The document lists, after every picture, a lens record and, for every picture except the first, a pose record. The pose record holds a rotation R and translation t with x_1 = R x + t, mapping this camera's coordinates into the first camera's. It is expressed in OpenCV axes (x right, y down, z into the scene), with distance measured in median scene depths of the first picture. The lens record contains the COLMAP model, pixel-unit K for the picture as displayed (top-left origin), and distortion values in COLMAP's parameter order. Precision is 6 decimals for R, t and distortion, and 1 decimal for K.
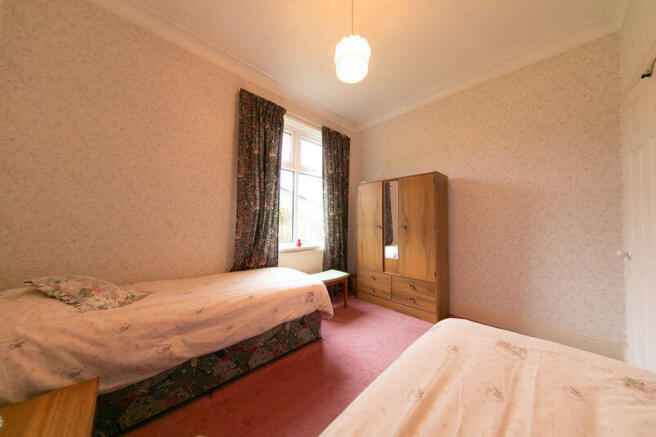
lens RADIAL K [[209.4, 0, 327.6], [0, 209.4, 218.7], [0, 0, 1]] dist [0.000845, -0.000055]
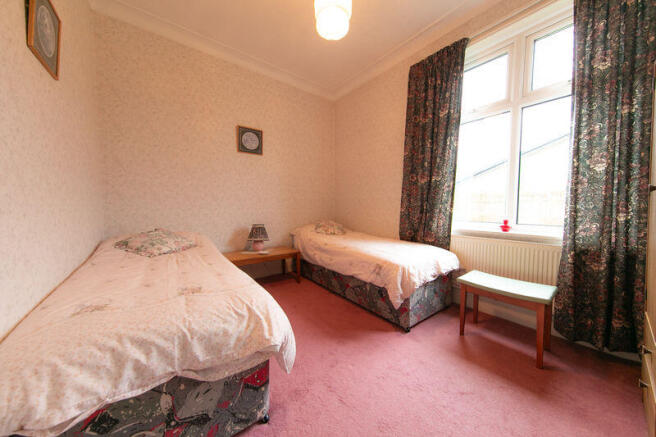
lens RADIAL K [[209.4, 0, 327.7], [0, 209.4, 220.0], [0, 0, 1]] dist [0.000845, -0.000055]
pose [[-0.100042, 0.058383, -0.993269, 0.879372], [0.021433, 0.998172, 0.056512, 0.083270], [0.994752, -0.015635, -0.101110, 0.858444]]
